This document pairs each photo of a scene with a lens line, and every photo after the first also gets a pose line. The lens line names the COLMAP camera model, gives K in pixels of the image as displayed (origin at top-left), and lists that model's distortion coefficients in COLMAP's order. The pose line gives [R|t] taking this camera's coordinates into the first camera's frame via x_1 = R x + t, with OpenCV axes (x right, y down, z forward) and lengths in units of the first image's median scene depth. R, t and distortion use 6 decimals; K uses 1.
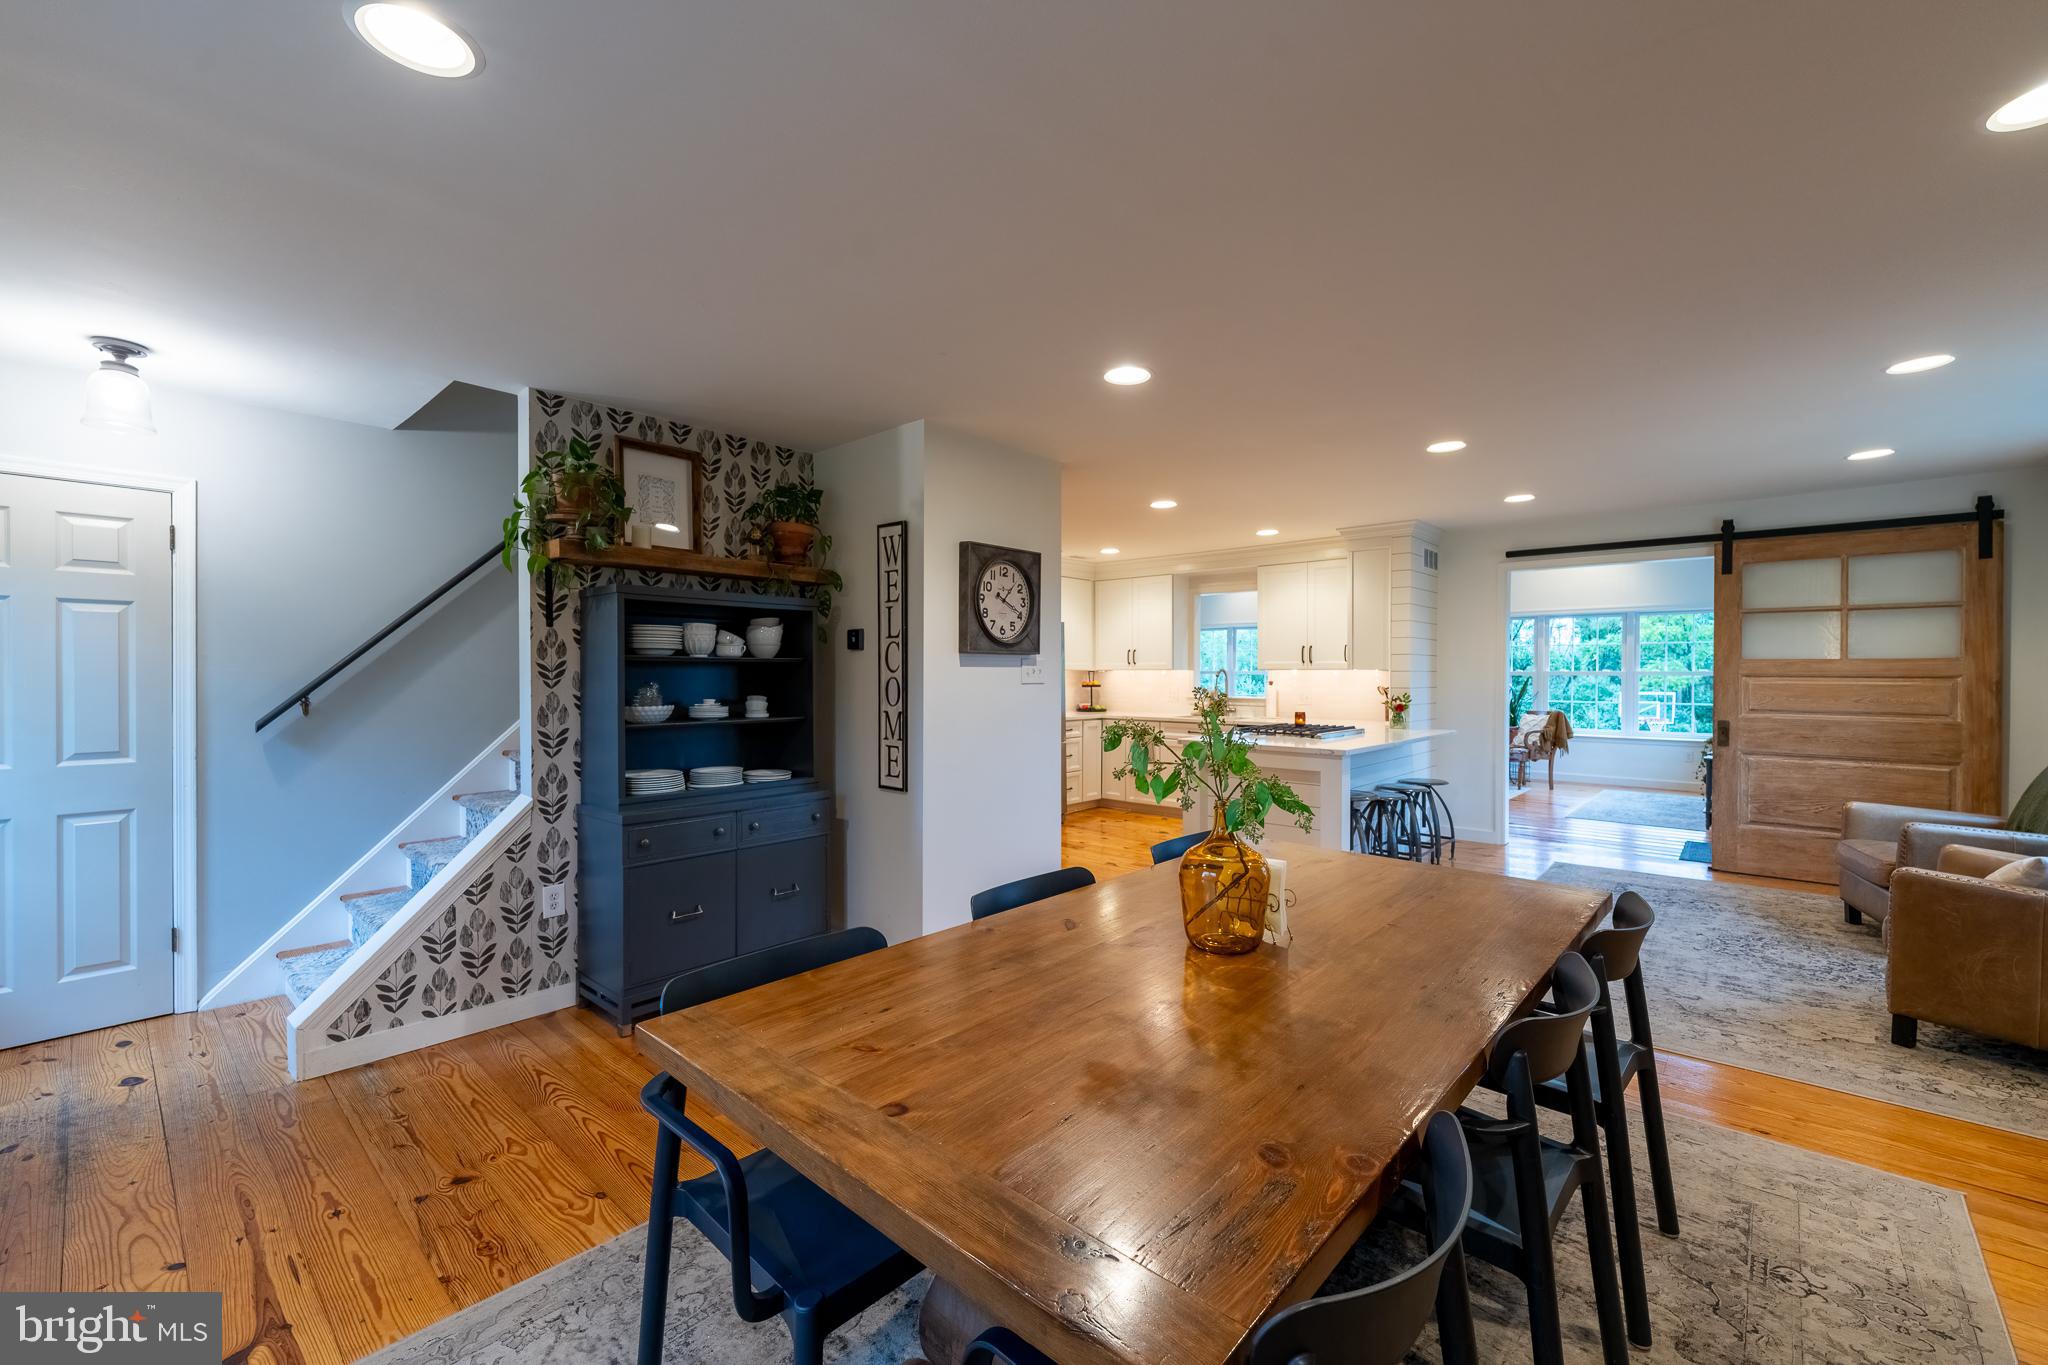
lens RADIAL K [[833.1, 0, 1021.3], [0, 833.1, 672.8], [0, 0, 1]] dist [0.002288, -0.000433]
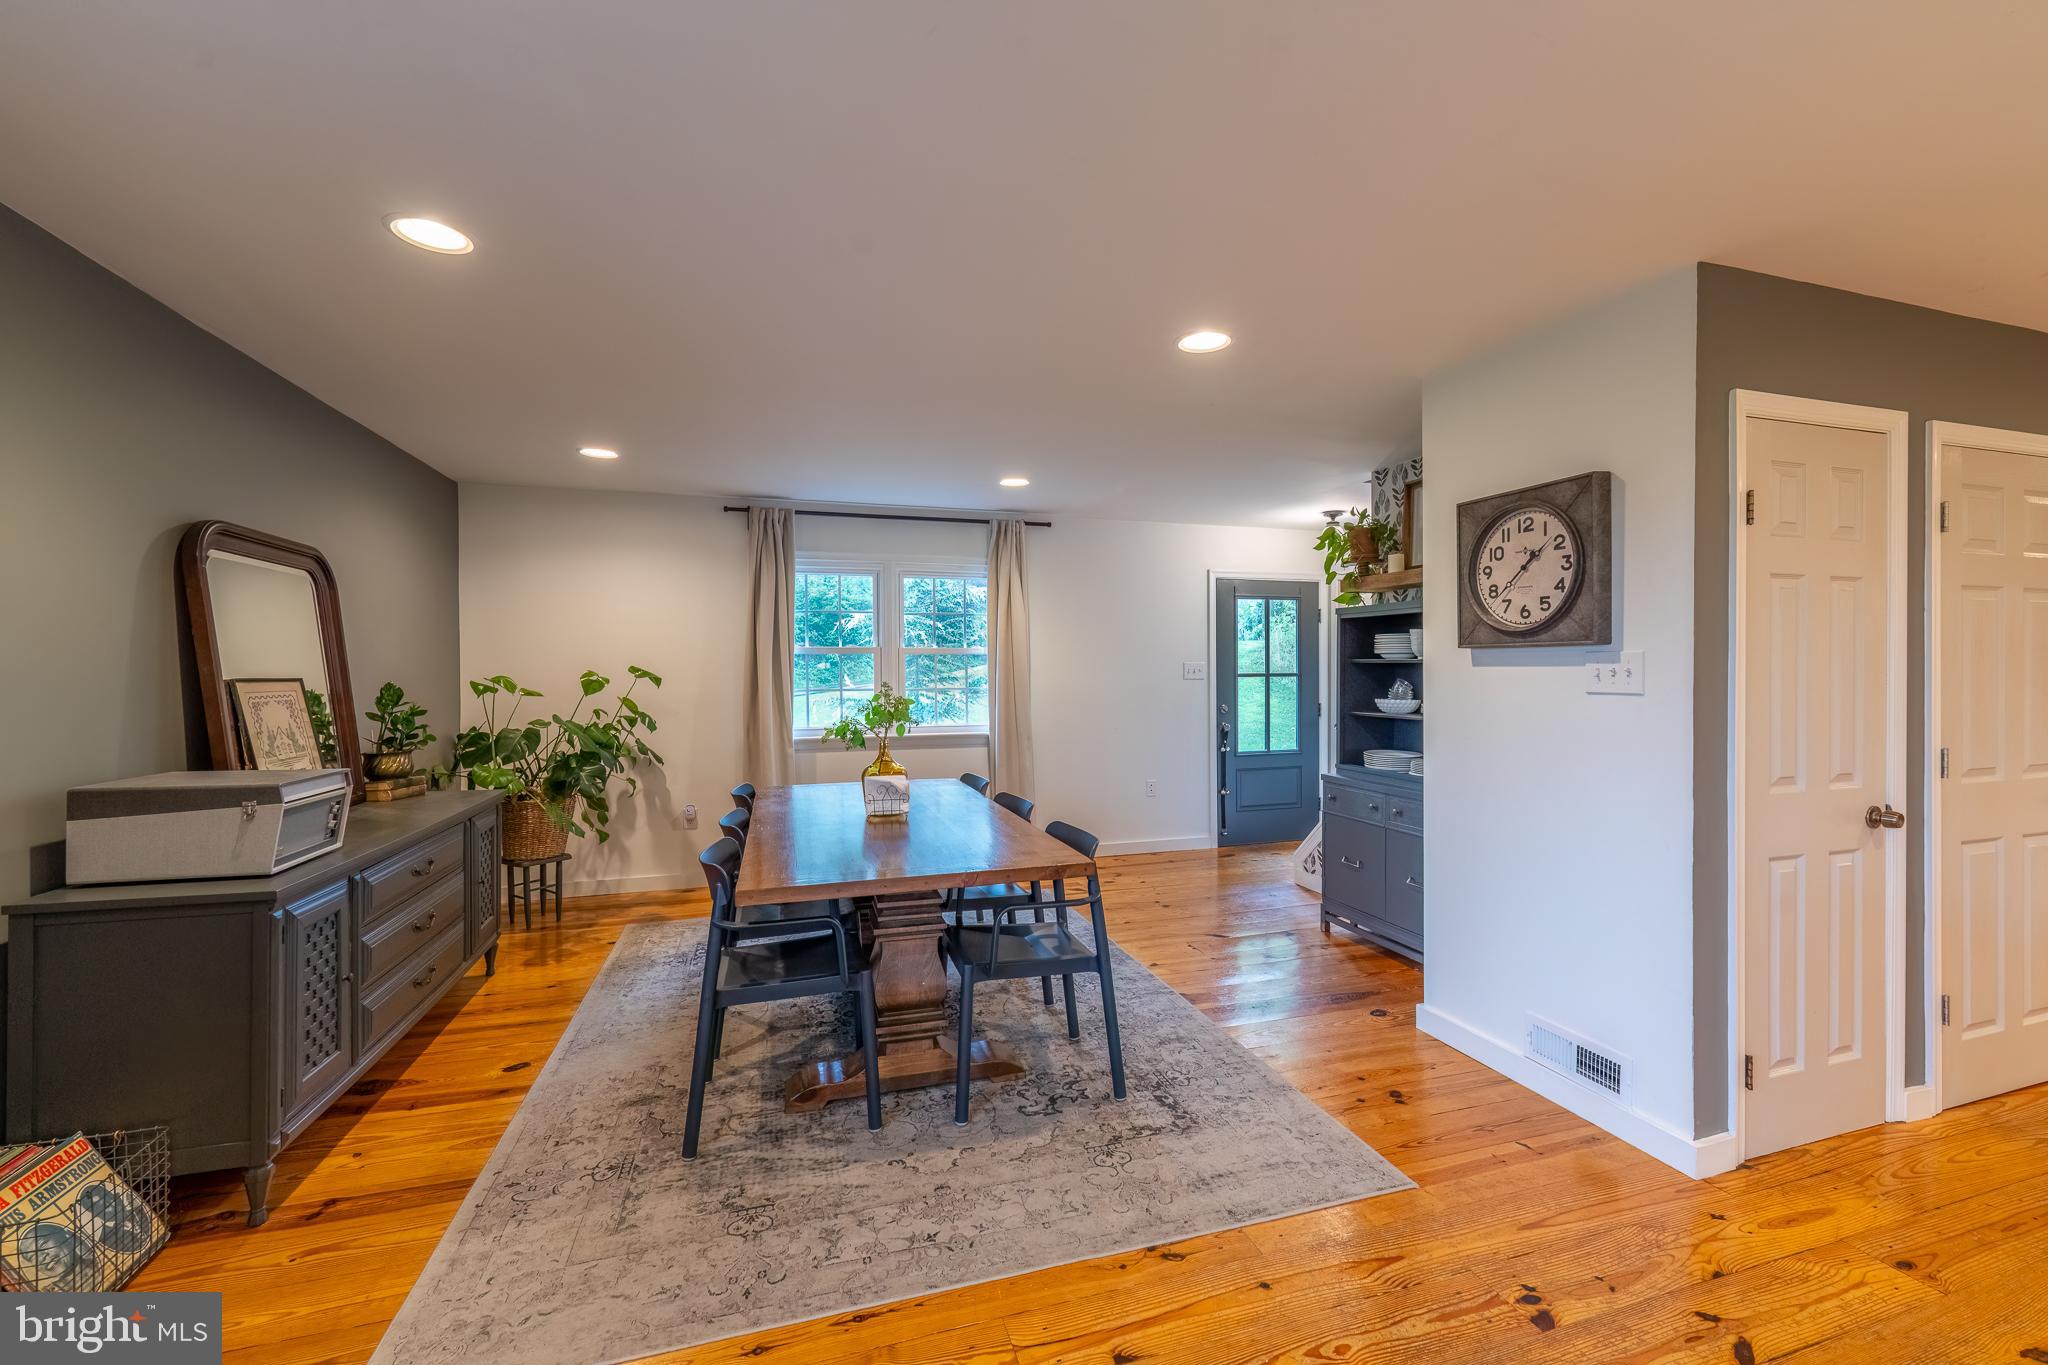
lens RADIAL K [[833.1, 0, 1018.3], [0, 833.1, 676.2], [0, 0, 1]] dist [0.002288, -0.000433]
pose [[-0.520670, 0.006509, -0.853733, 0.799287], [-0.001784, 0.999960, 0.008712, -0.004302], [0.853756, 0.006059, -0.520638, 1.043260]]
